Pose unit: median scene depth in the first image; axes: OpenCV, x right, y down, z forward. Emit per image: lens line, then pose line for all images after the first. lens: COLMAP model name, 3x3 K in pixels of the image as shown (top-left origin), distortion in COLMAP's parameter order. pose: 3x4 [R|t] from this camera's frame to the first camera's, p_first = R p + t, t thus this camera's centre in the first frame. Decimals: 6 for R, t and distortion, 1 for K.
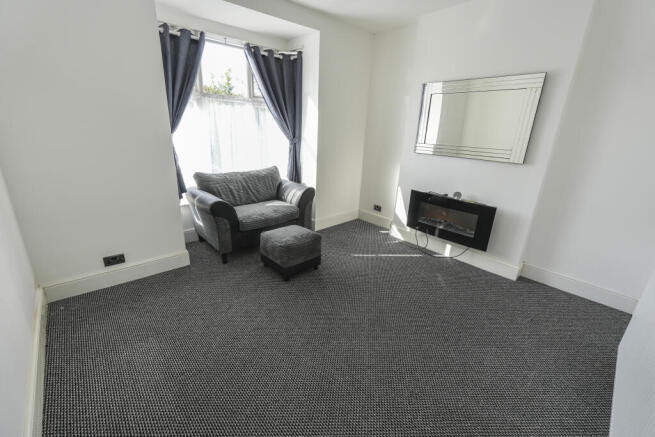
lens RADIAL K [[281.1, 0, 325.8], [0, 281.1, 218.2], [0, 0, 1]] dist [-0.000879, -0.000062]
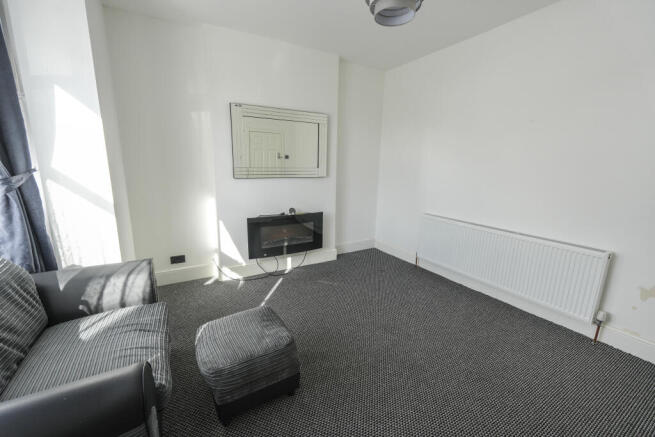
lens RADIAL K [[281.1, 0, 326.8], [0, 281.1, 220.1], [0, 0, 1]] dist [-0.000879, -0.000062]
pose [[0.192061, -0.237280, 0.952266, -0.521520], [0.294436, 0.939562, 0.174730, -0.185606], [-0.936173, 0.246823, 0.250317, 0.561934]]
